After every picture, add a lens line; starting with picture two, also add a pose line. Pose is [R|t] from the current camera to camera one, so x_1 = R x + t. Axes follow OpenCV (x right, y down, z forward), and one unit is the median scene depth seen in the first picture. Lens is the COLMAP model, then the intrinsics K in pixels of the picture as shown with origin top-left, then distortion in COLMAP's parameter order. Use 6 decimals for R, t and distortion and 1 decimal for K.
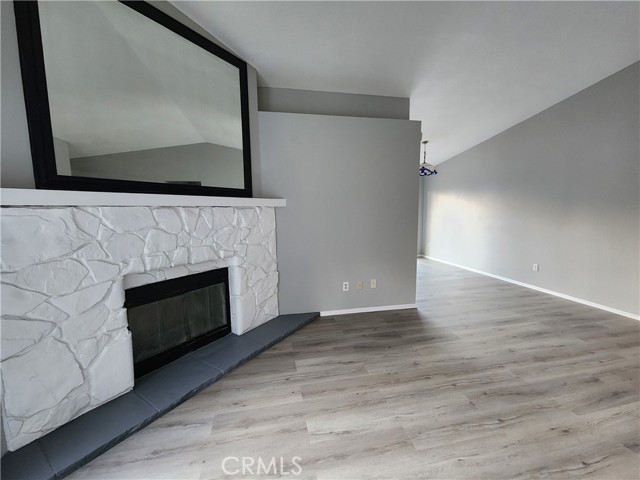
lens RADIAL K [[262.2, 0, 320.7], [0, 262.2, 237.8], [0, 0, 1]] dist [0.001213, 0.000225]
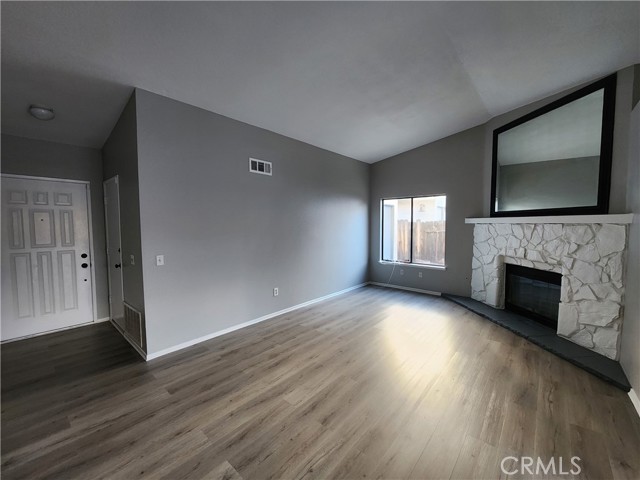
lens RADIAL K [[262.2, 0, 320.7], [0, 262.2, 237.8], [0, 0, 1]] dist [0.001213, 0.000225]
pose [[-0.793671, 0.045880, -0.606615, 1.197989], [-0.056017, 0.987404, 0.147970, -0.161428], [0.605763, 0.151421, -0.781104, 1.215864]]
